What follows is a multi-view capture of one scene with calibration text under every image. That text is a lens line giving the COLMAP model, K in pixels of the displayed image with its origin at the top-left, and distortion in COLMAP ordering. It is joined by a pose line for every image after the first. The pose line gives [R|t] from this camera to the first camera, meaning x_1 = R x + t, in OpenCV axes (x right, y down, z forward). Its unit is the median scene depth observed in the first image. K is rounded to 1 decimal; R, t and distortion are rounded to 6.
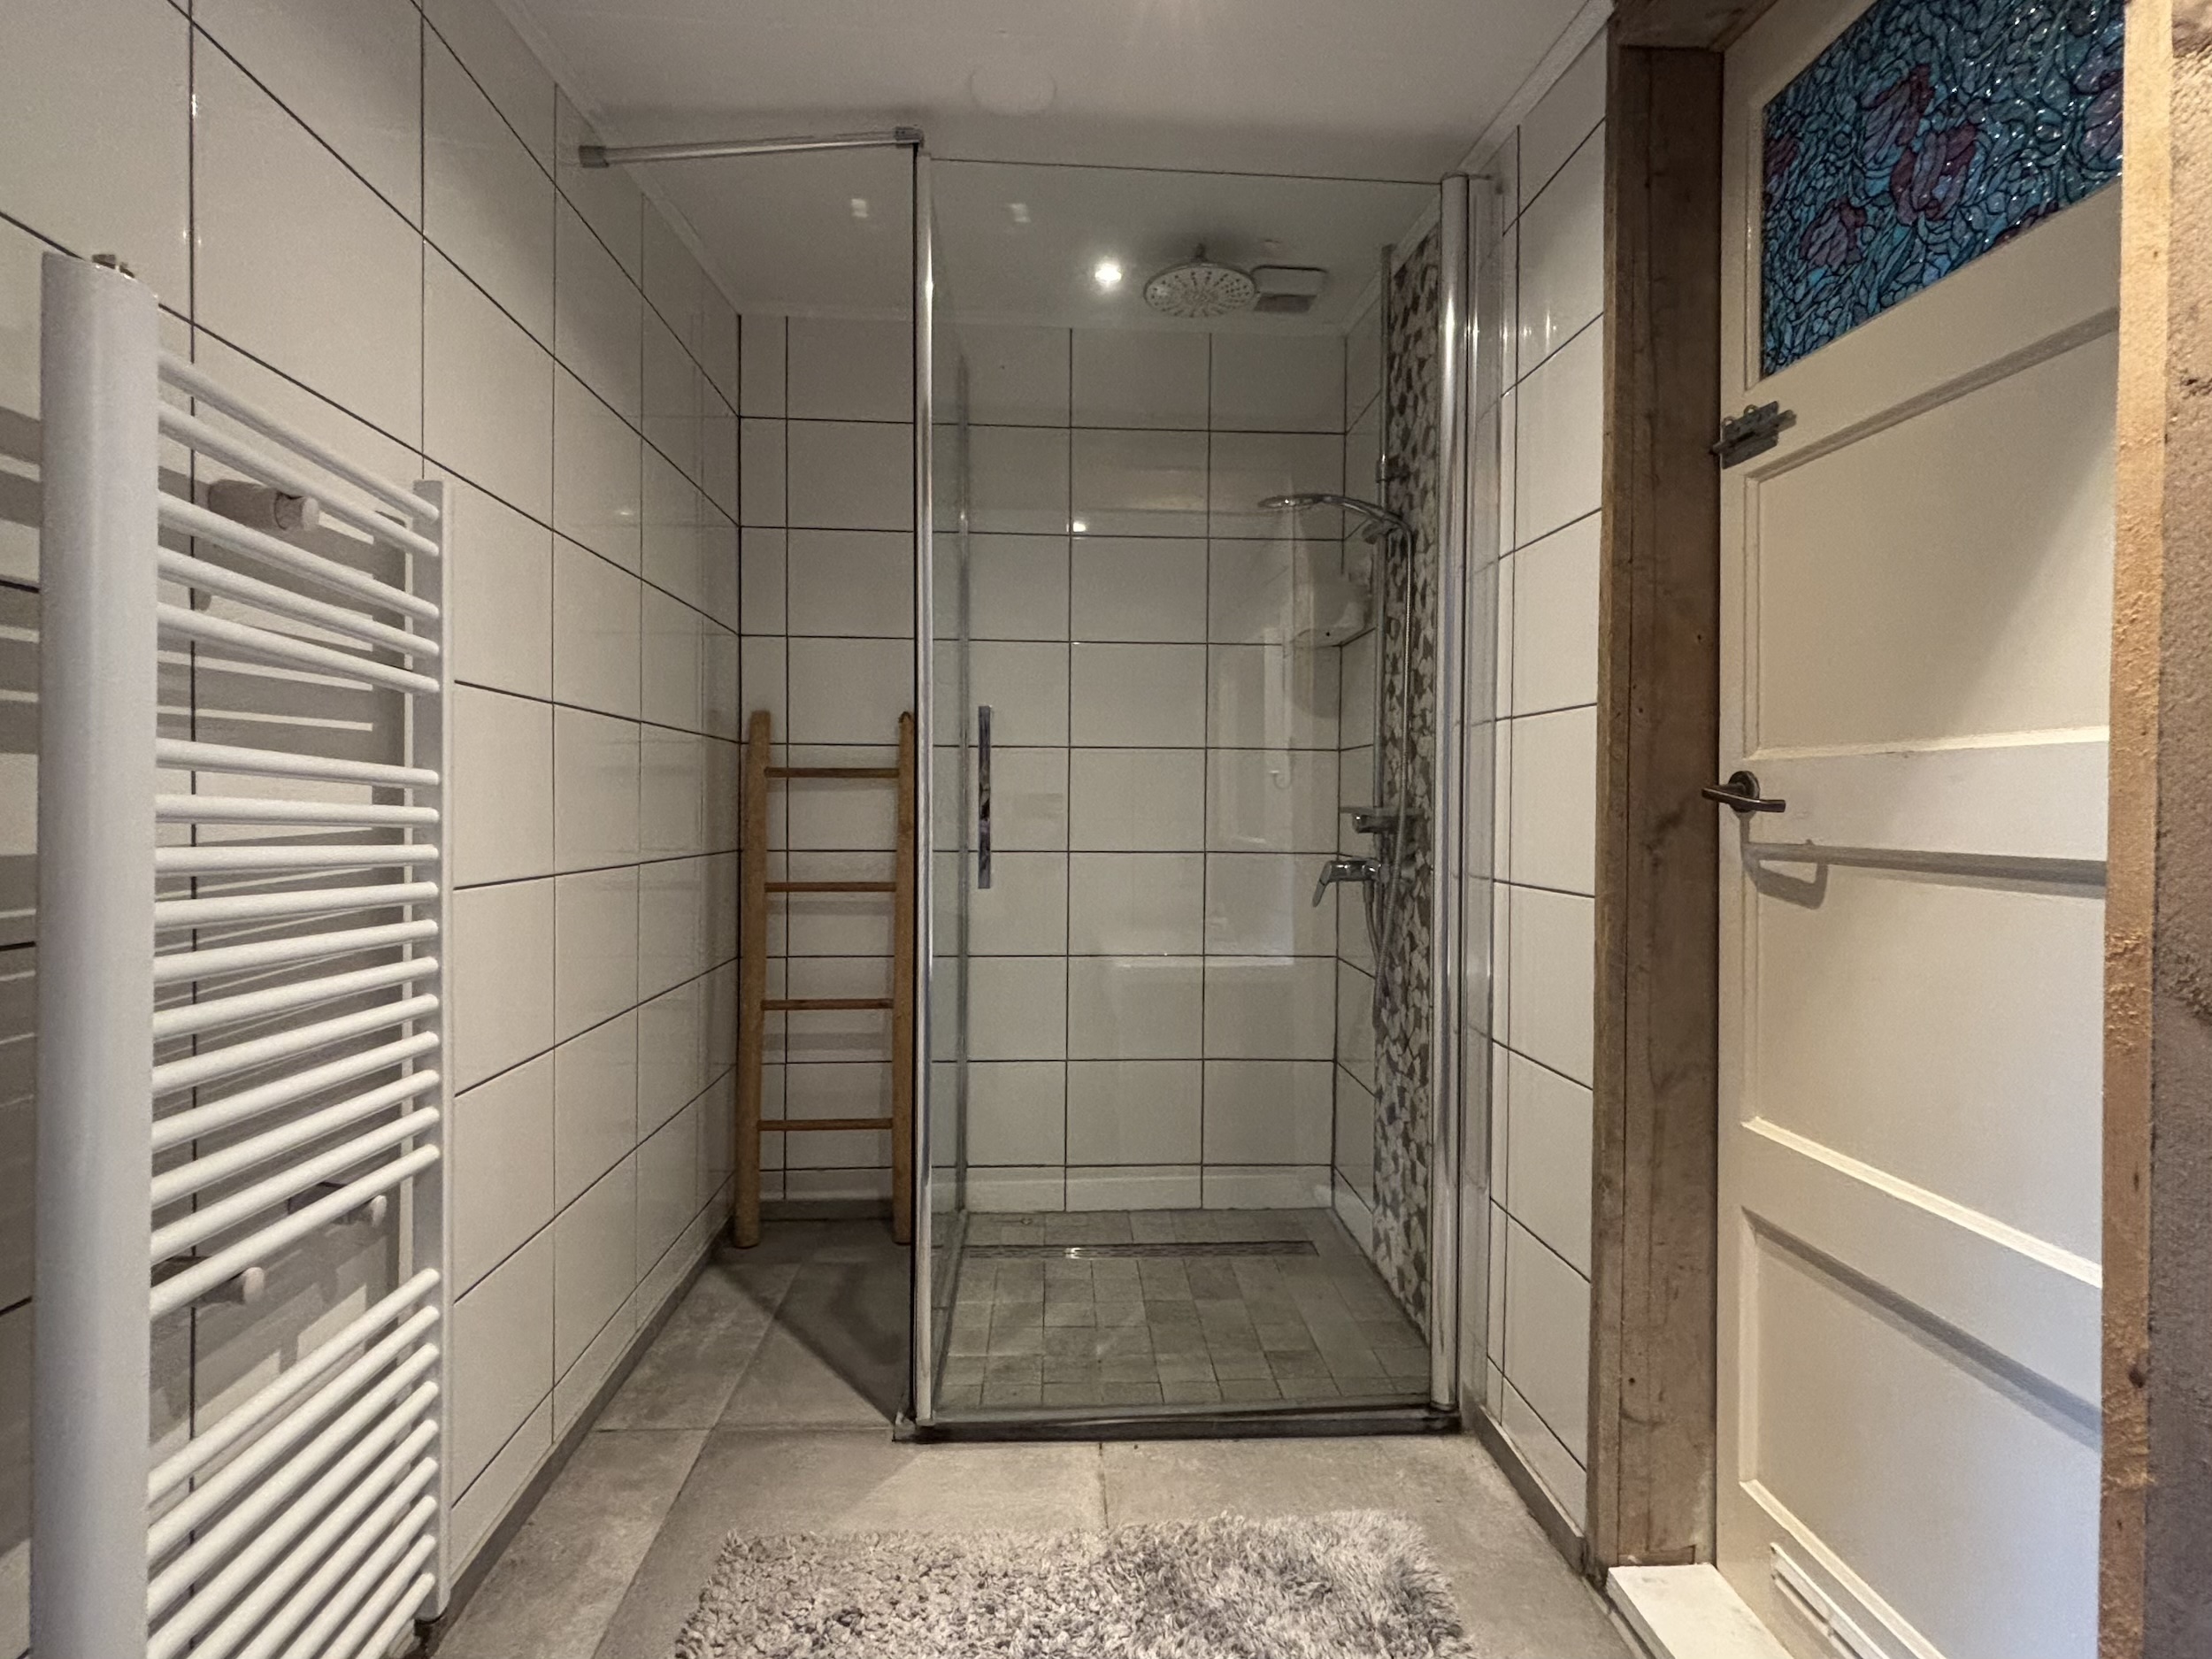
lens RADIAL K [[1073.7, 0, 1101.1], [0, 1073.7, 822.9], [0, 0, 1]] dist [0.001198, -0.000081]
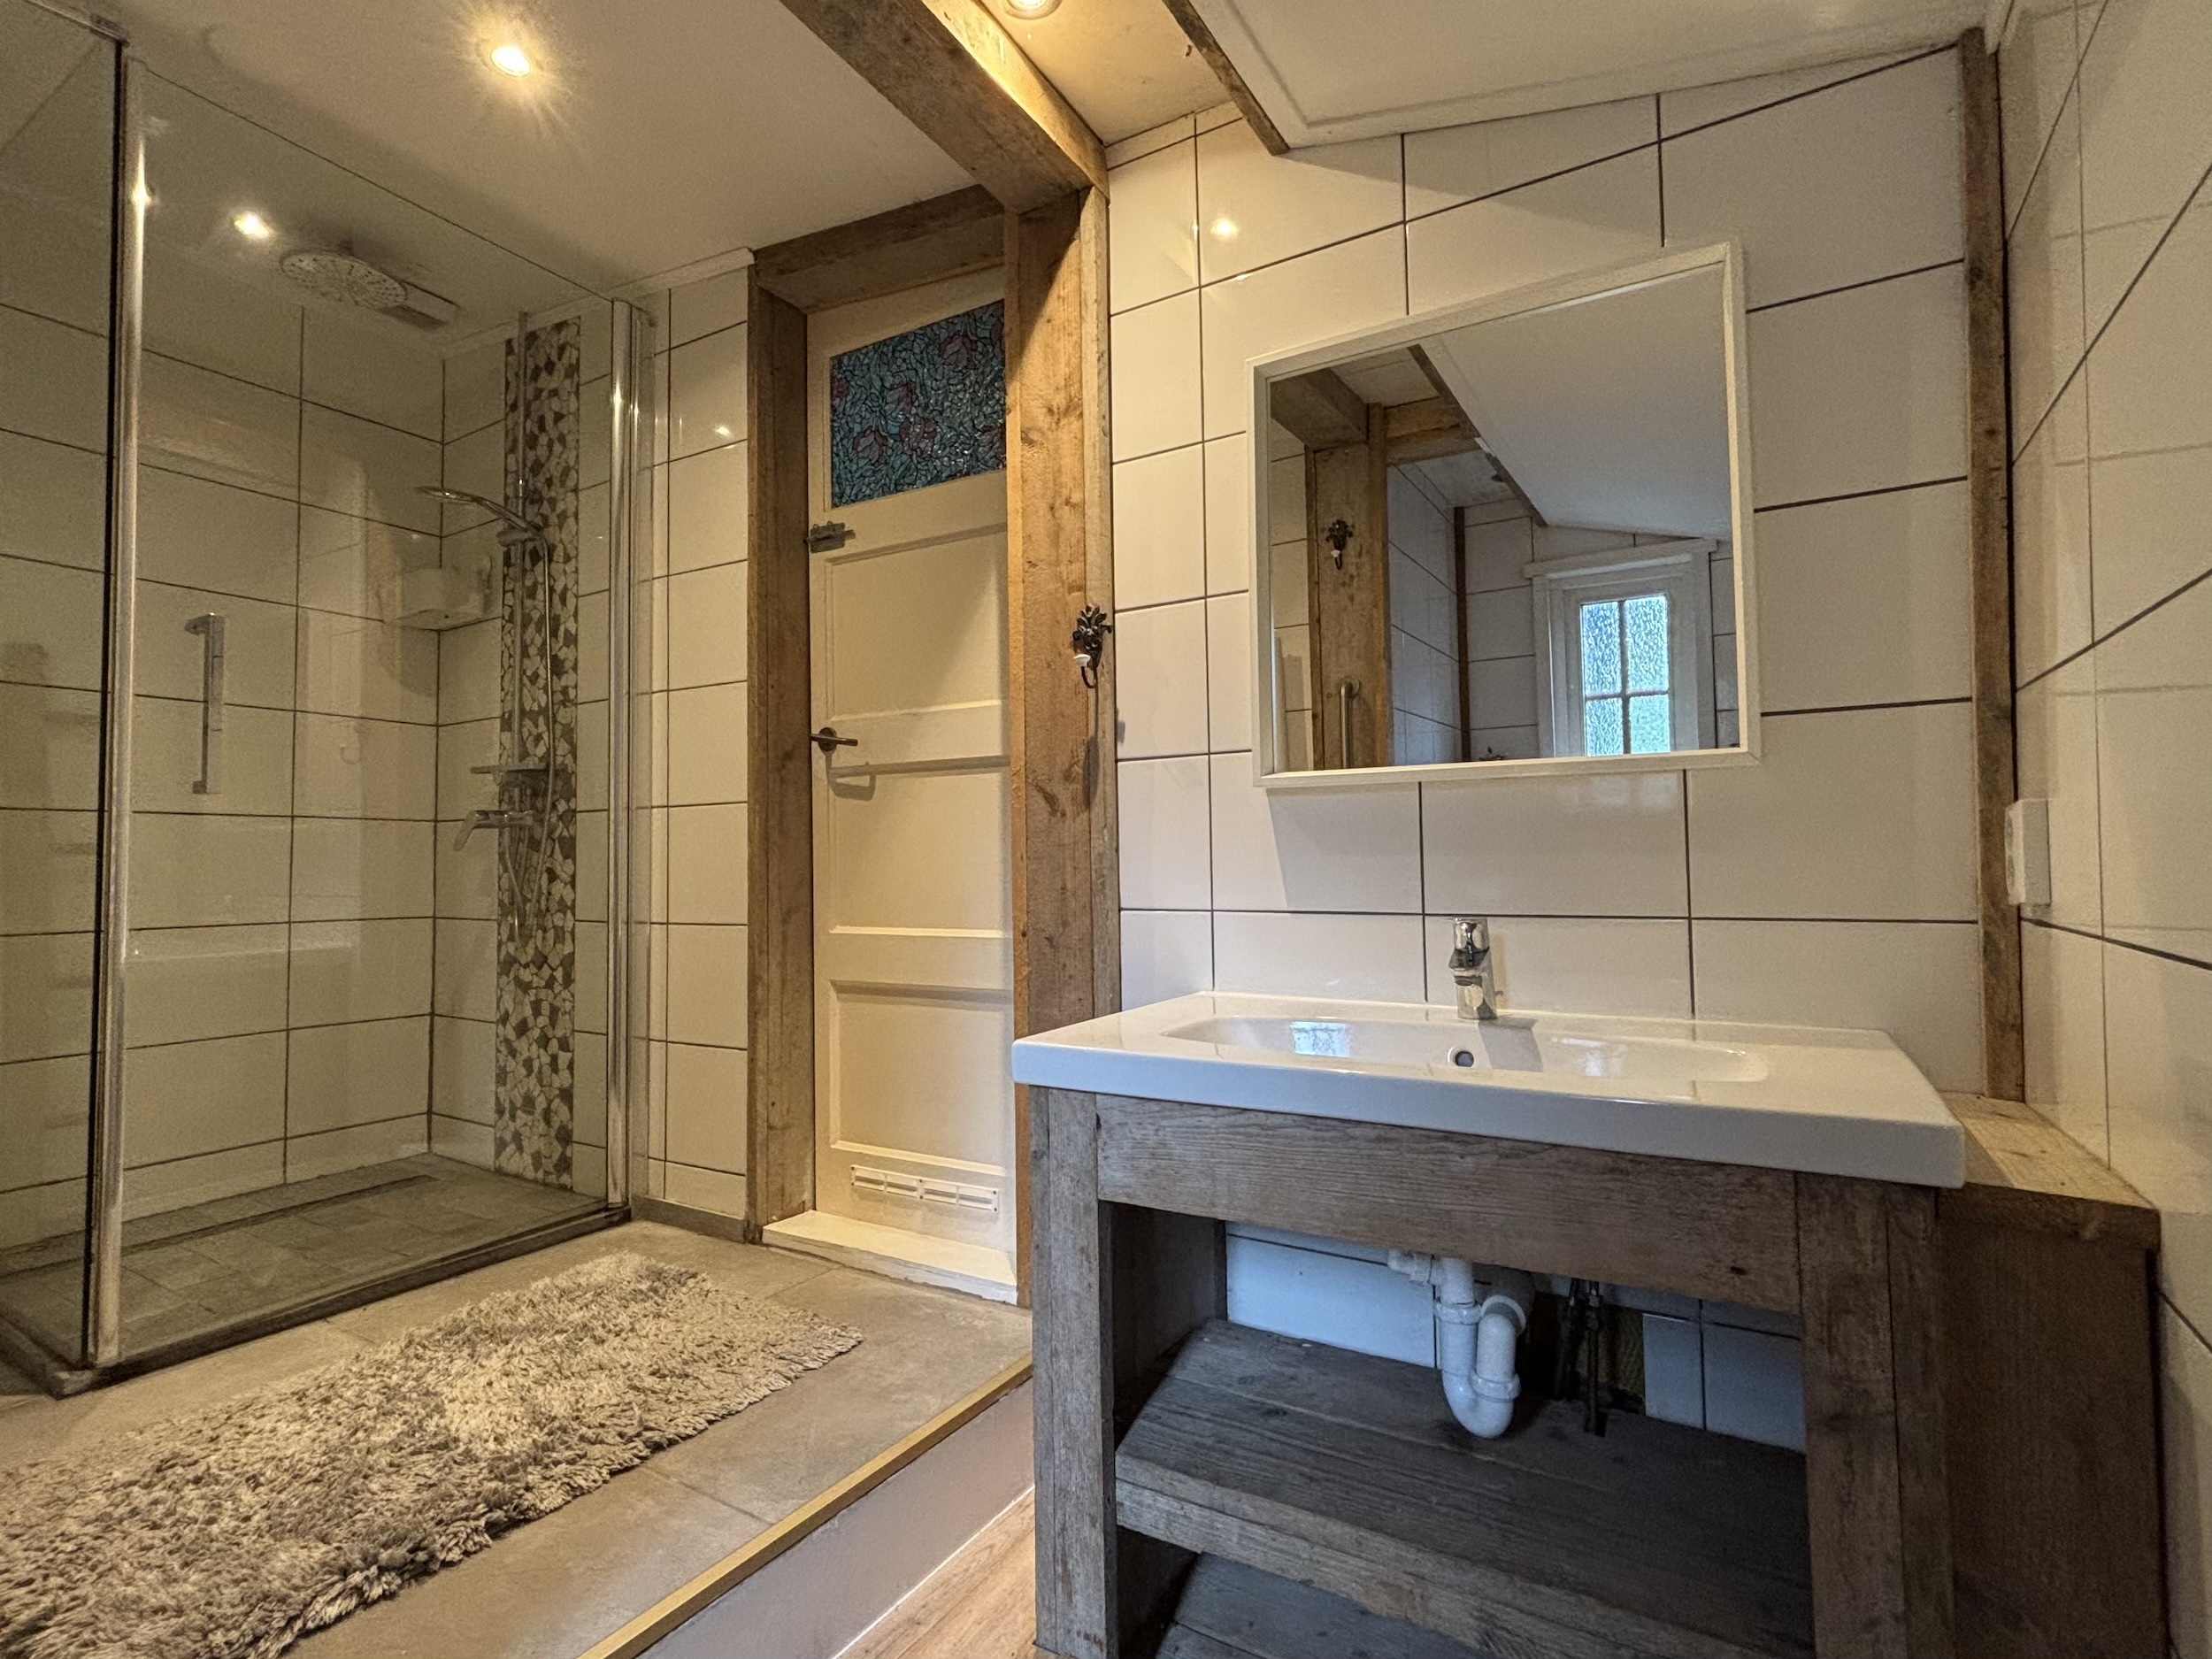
lens RADIAL K [[1073.7, 0, 1106.4], [0, 1073.7, 826.0], [0, 0, 1]] dist [0.001198, -0.000081]
pose [[0.564960, 0.015198, 0.824978, -0.549127], [0.030402, 0.998768, -0.039219, 0.183318], [-0.824558, 0.047238, 0.563802, -0.328515]]
